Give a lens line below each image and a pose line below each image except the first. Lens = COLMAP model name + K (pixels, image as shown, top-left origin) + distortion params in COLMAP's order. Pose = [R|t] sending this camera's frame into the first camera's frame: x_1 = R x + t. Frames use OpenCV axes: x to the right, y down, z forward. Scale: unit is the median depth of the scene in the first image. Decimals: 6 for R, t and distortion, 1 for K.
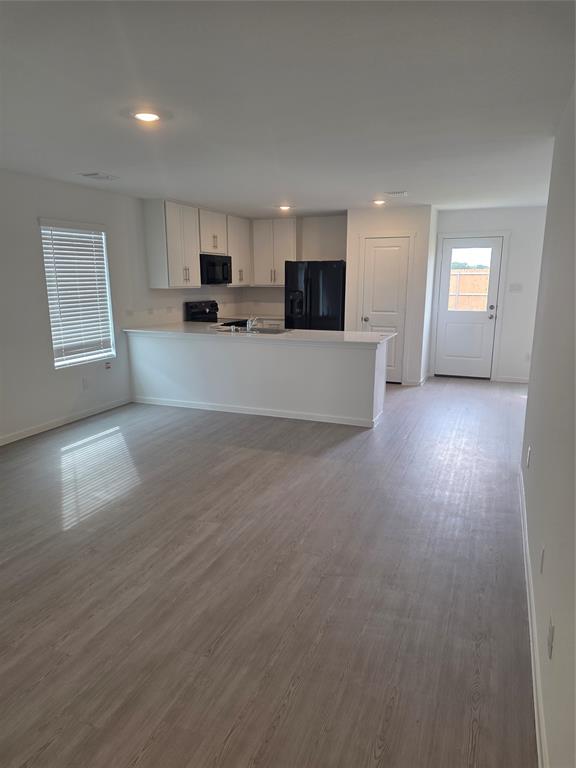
lens RADIAL K [[508.4, 0, 300.3], [0, 508.4, 385.8], [0, 0, 1]] dist [0.042527, -0.035055]
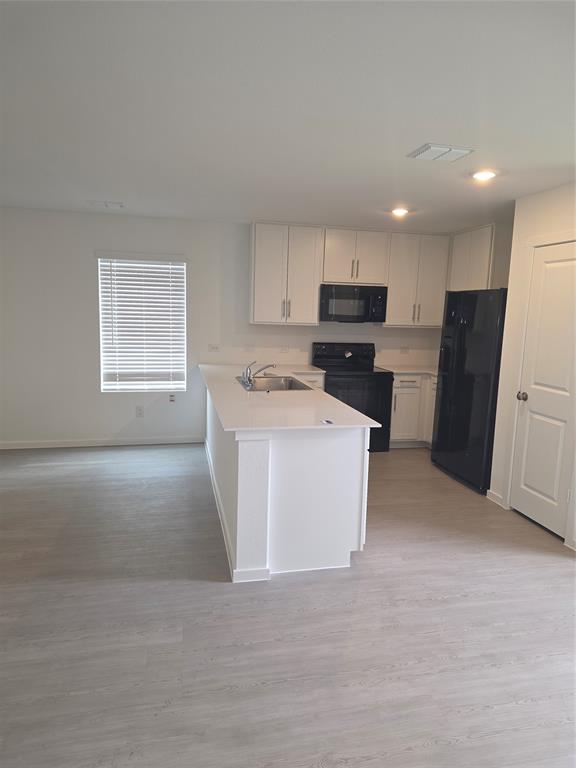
lens RADIAL K [[511.1, 0, 288.0], [0, 511.1, 384.0], [0, 0, 1]] dist [0.047630, -0.035506]
pose [[0.561774, 0.136721, -0.815915, 0.674039], [-0.201416, 0.979176, 0.025399, -0.170387], [0.802398, 0.150069, 0.577613, 0.773582]]
